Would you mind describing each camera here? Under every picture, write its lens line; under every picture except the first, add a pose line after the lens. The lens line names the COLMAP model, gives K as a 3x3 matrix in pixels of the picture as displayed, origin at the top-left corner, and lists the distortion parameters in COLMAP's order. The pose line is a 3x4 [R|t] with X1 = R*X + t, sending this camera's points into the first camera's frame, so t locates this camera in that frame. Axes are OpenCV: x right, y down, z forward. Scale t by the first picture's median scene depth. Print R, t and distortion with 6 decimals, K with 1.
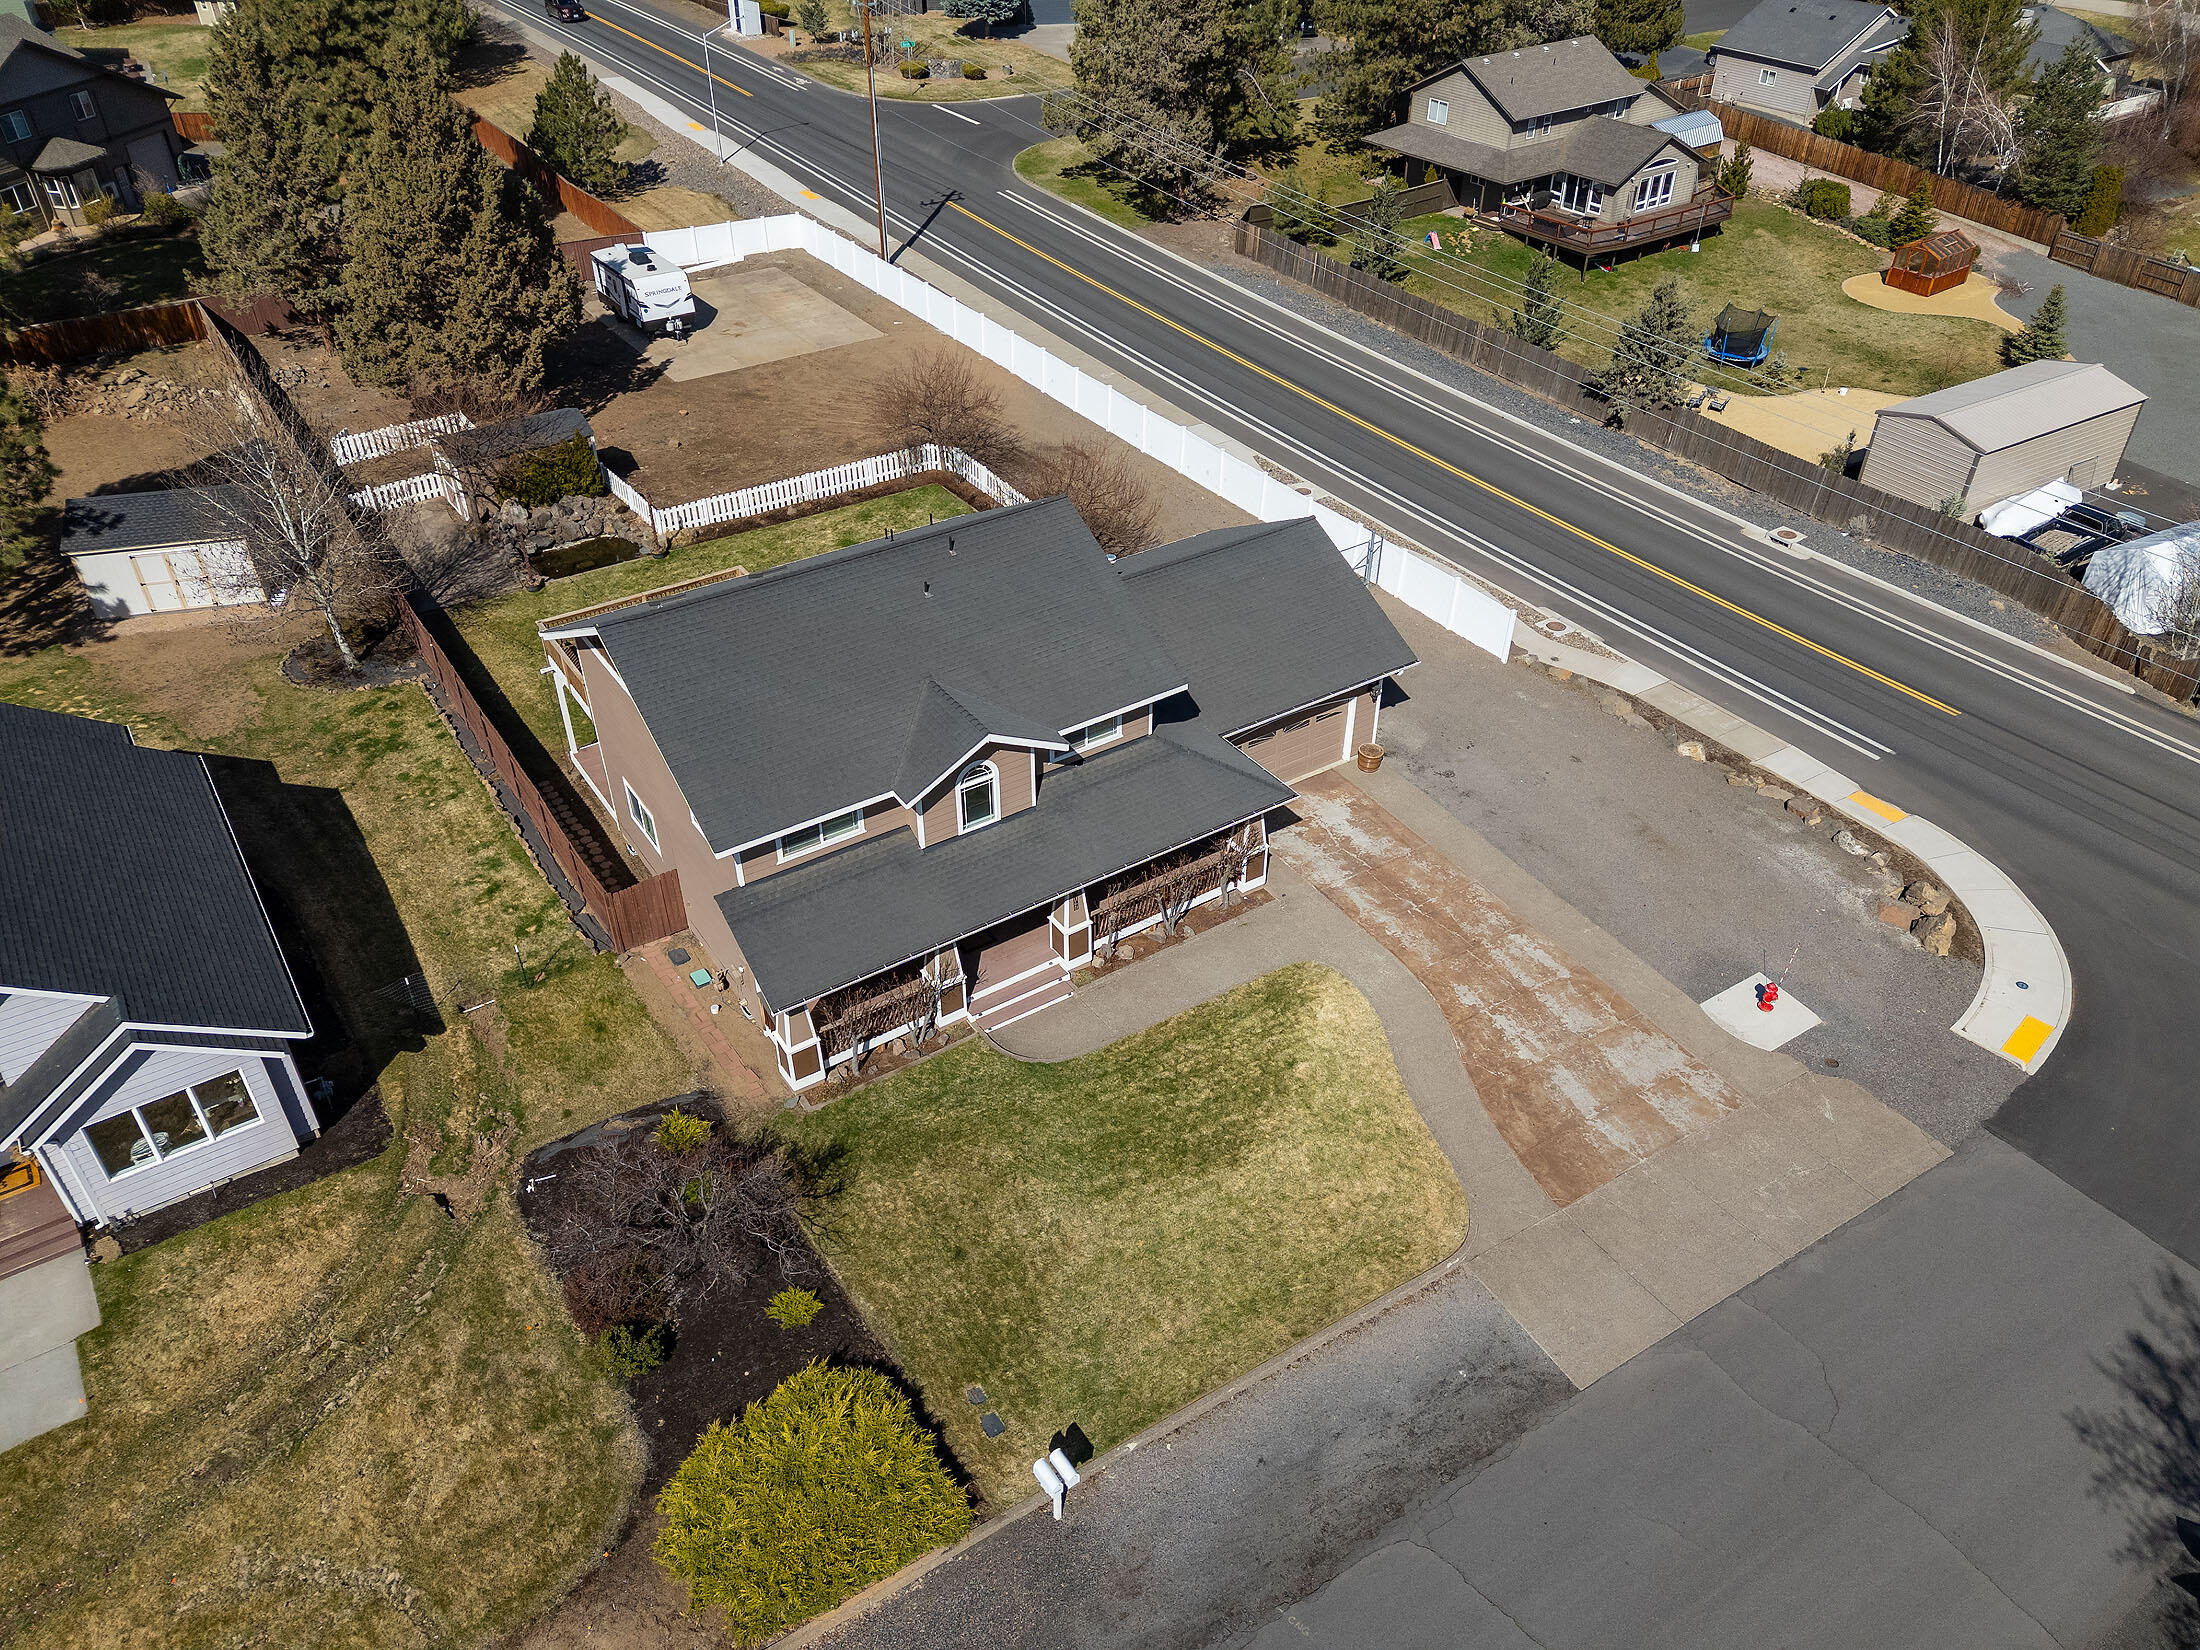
lens RADIAL K [[1617.8, 0, 1098.3], [0, 1617.8, 806.7], [0, 0, 1]] dist [0.078481, -0.073739]
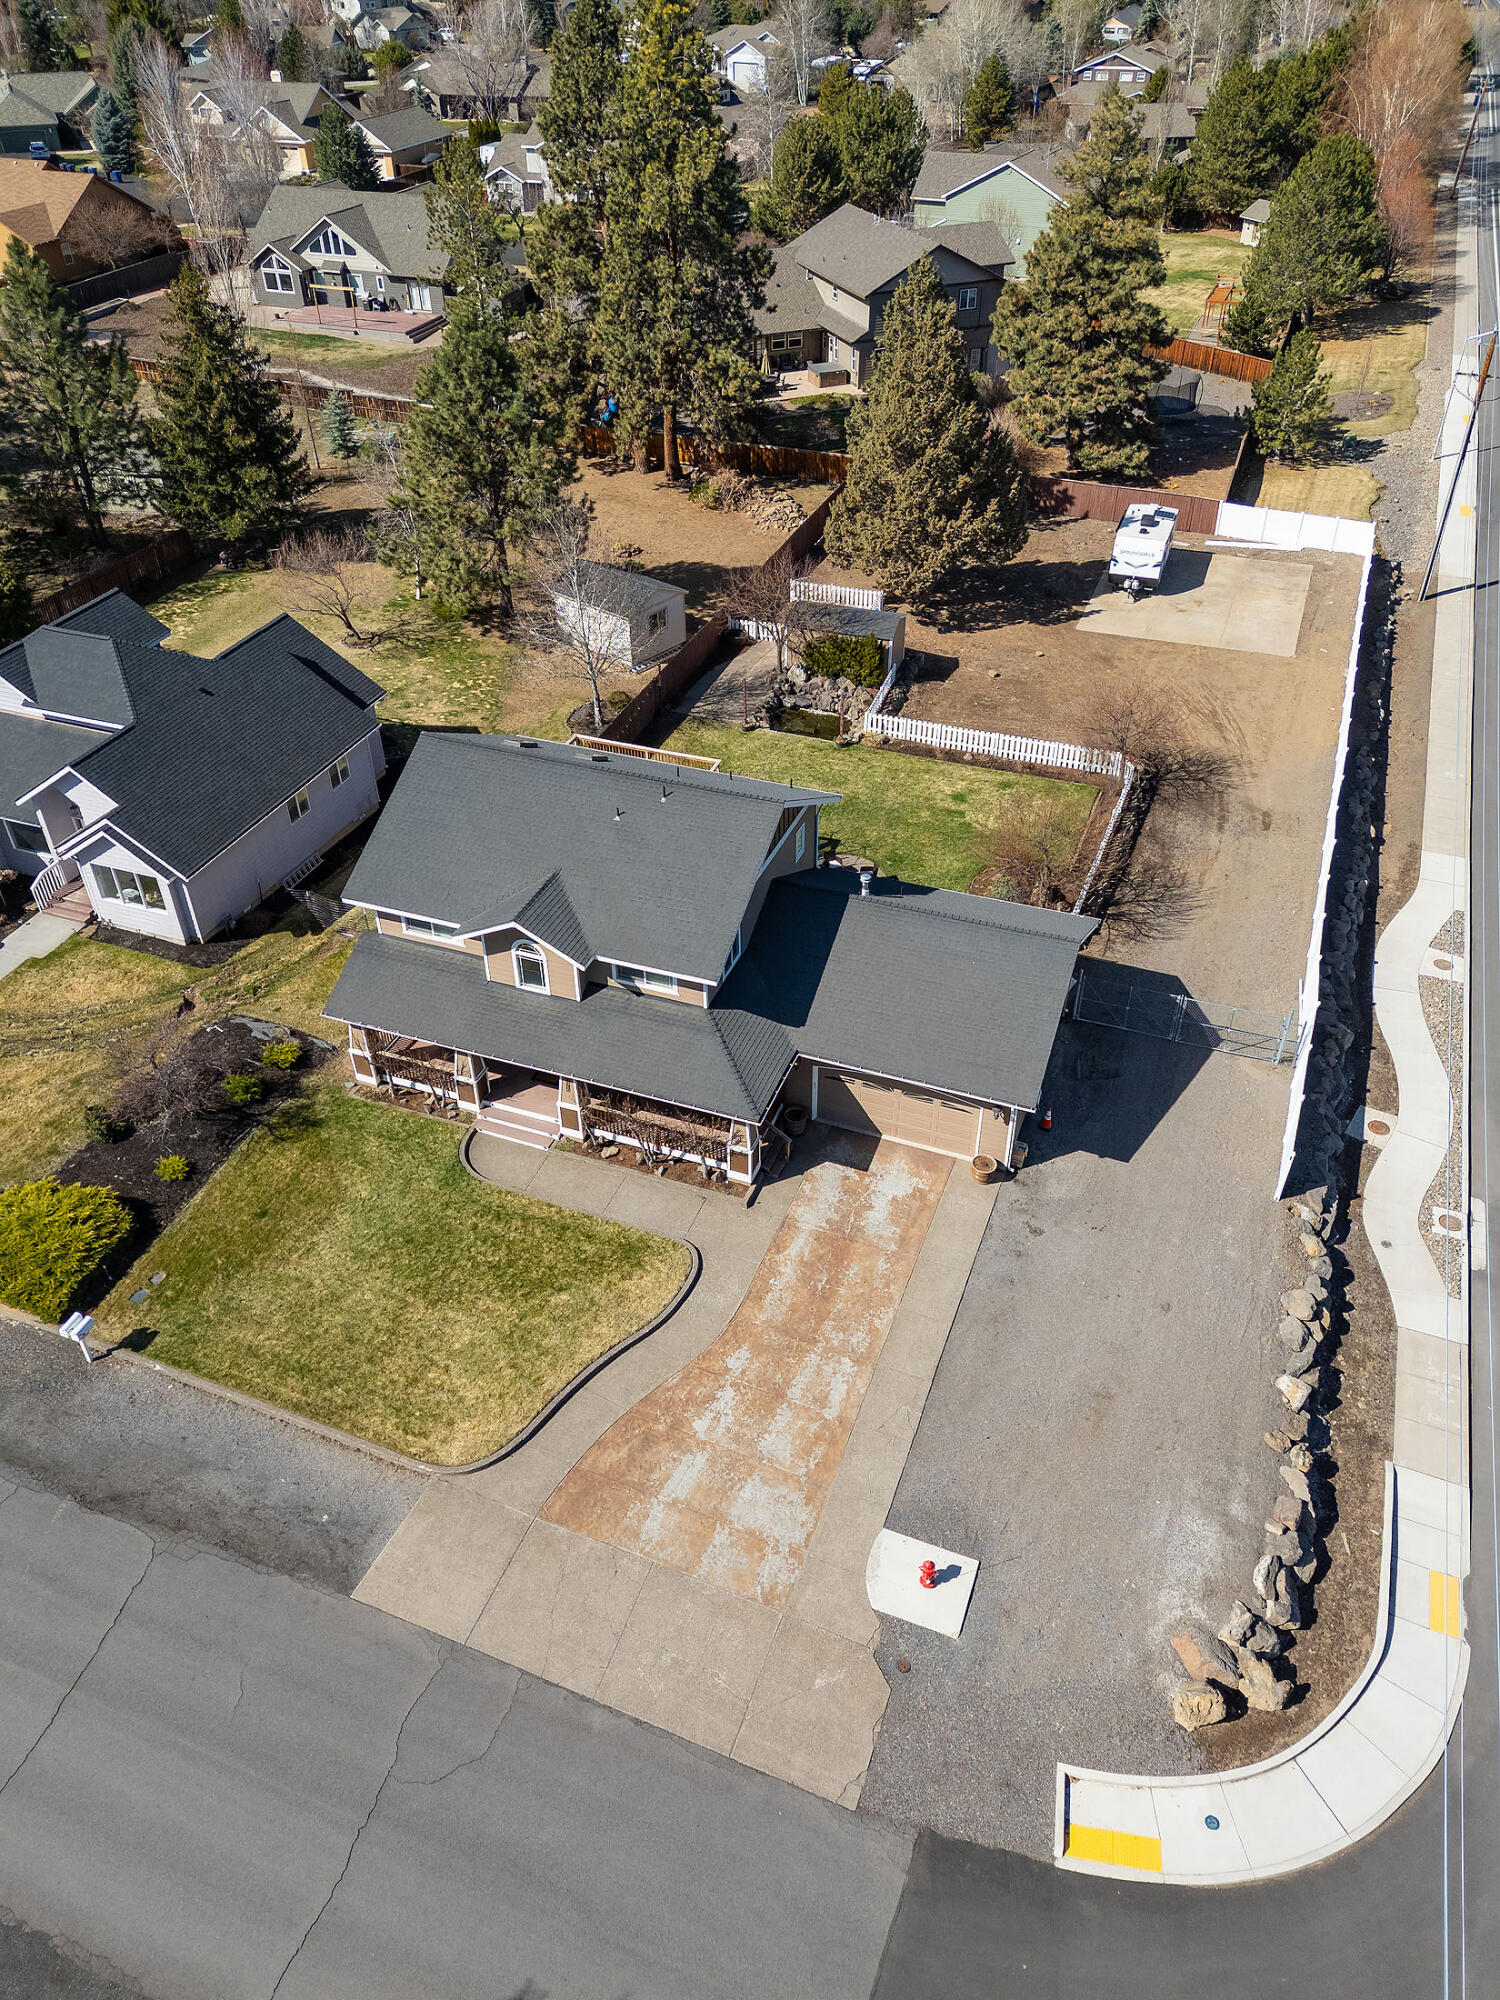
lens RADIAL K [[1470.7, 0, 747.2], [0, 1470.7, 989.2], [0, 0, 1]] dist [0.078481, -0.073739]
pose [[0.579457, 0.492043, -0.649710, 0.637908], [-0.469836, 0.853064, 0.227016, -0.271706], [0.665946, 0.173711, 0.725494, 0.218956]]
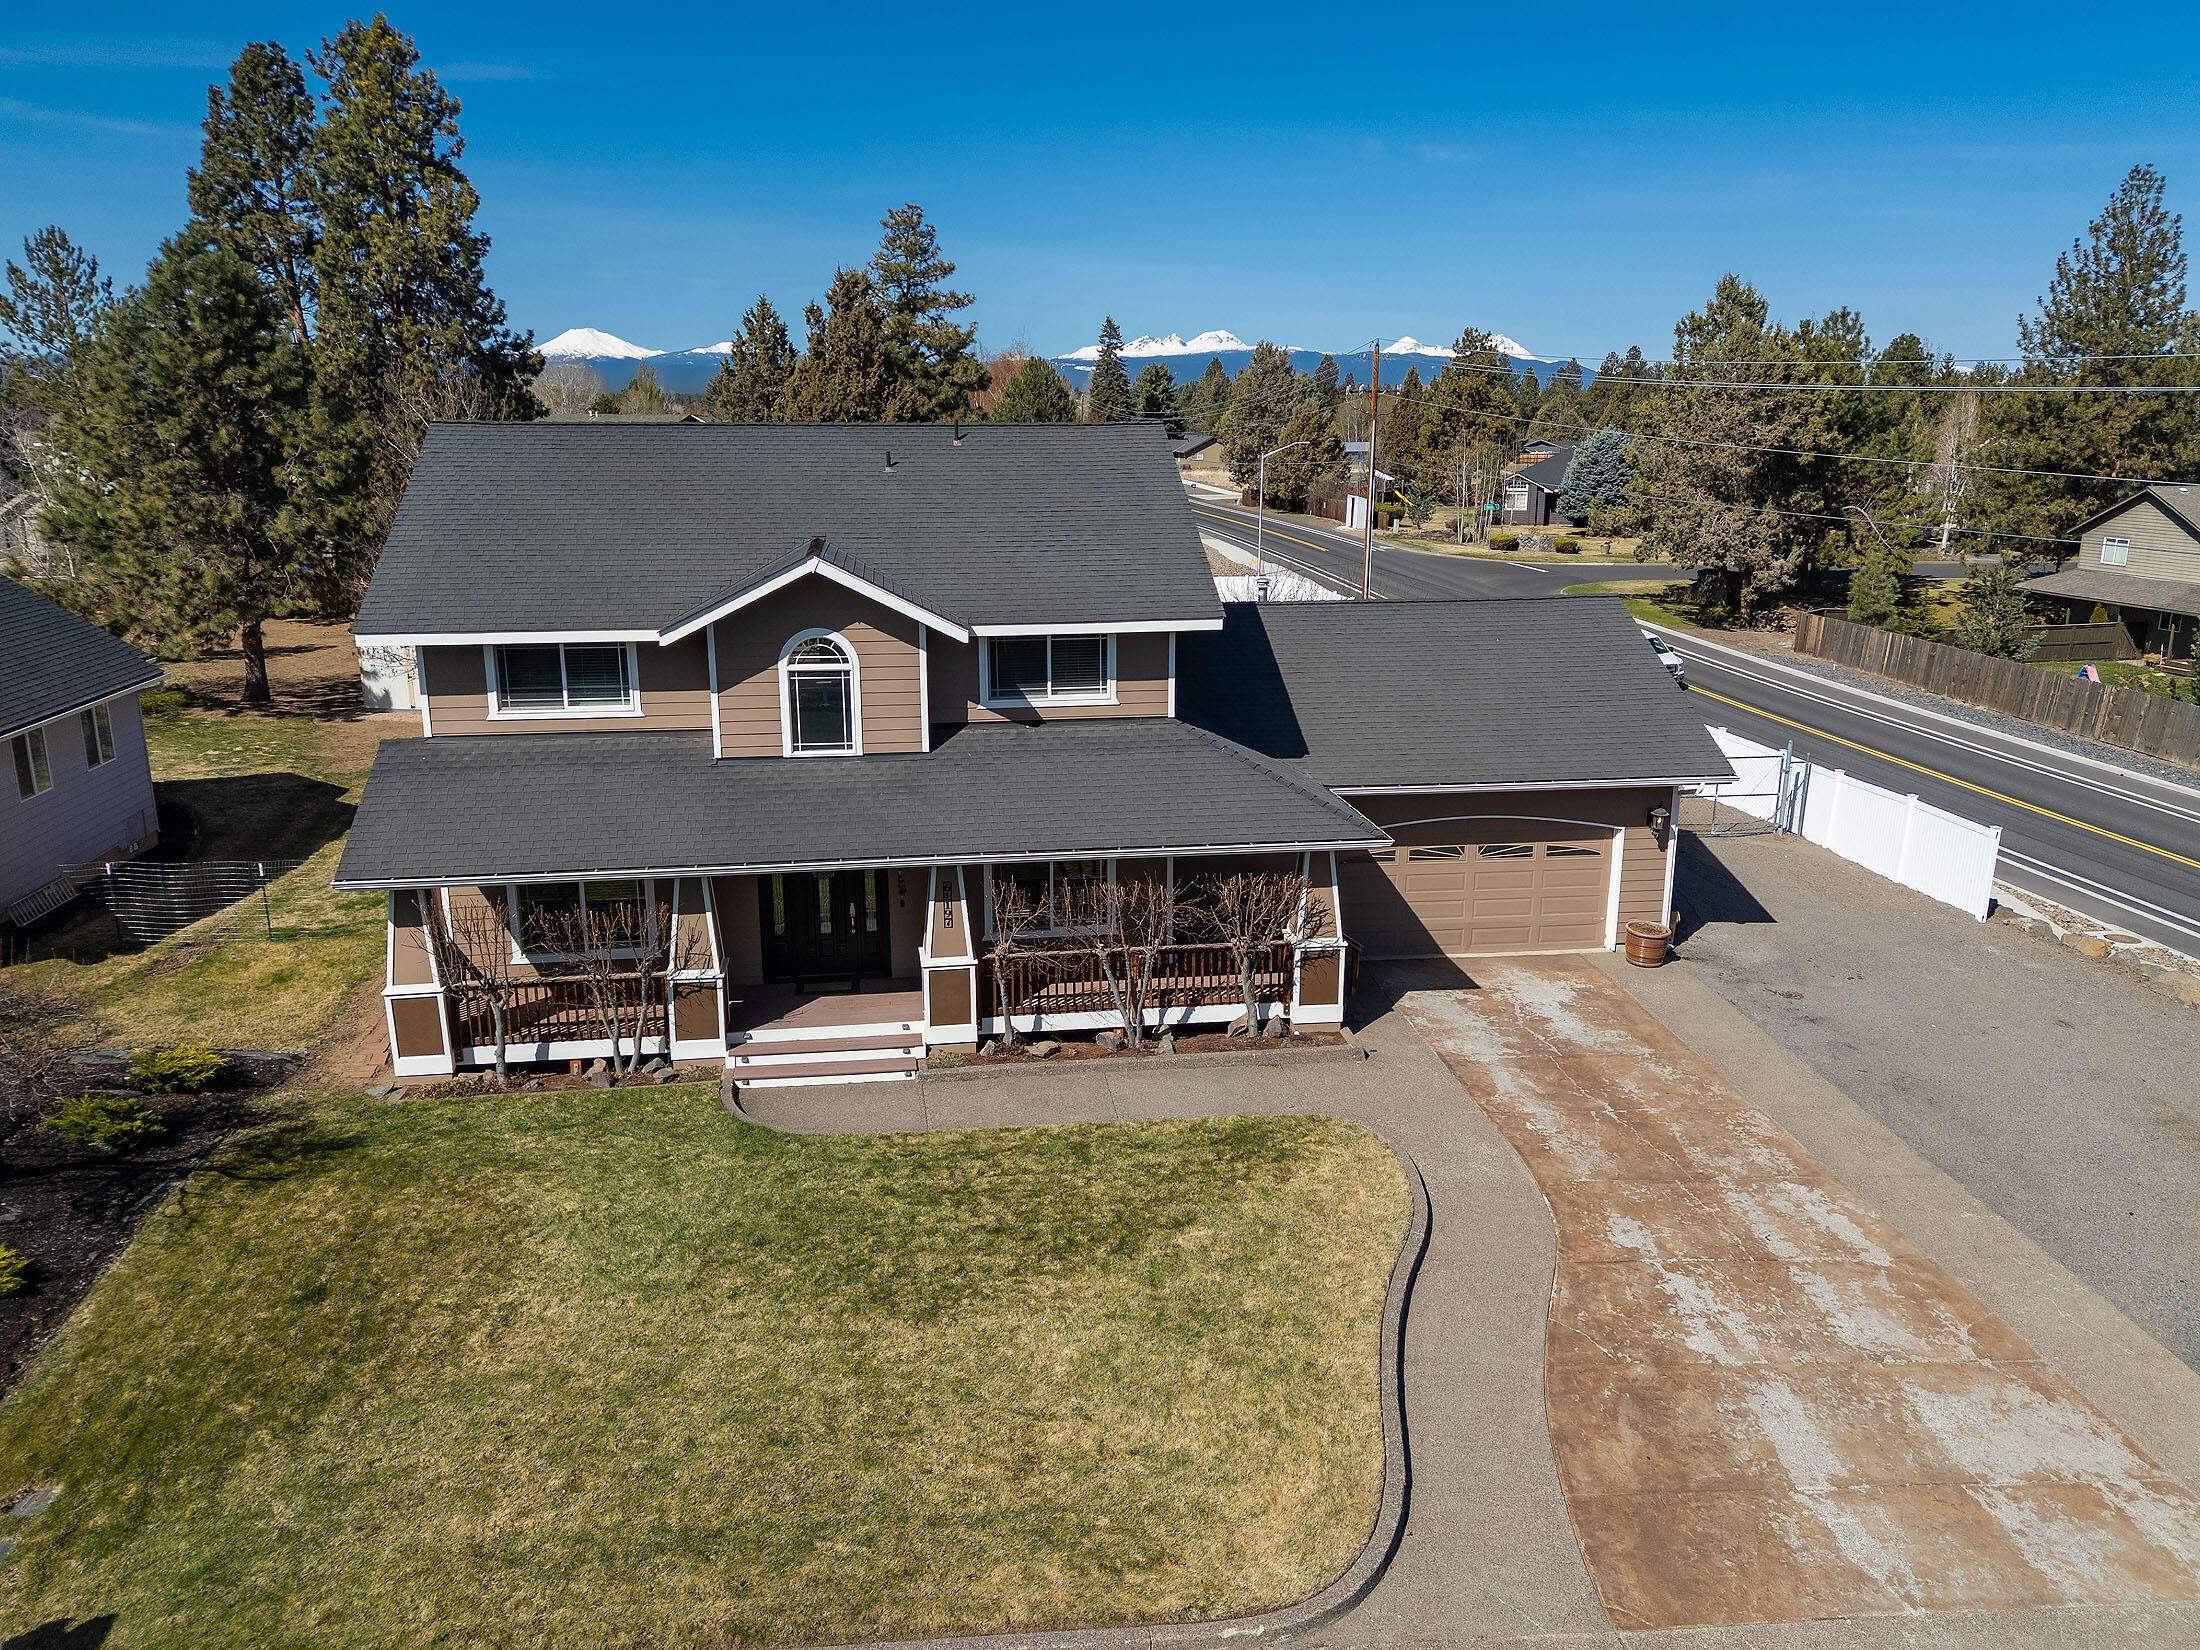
lens RADIAL K [[1609.3, 0, 1098.1], [0, 1609.3, 817.4], [0, 0, 1]] dist [0.071948, -0.058400]
pose [[0.902267, 0.105030, -0.418190, 0.234748], [-0.253201, 0.914102, -0.316714, 0.168133], [0.349003, 0.391647, 0.851357, 0.419742]]
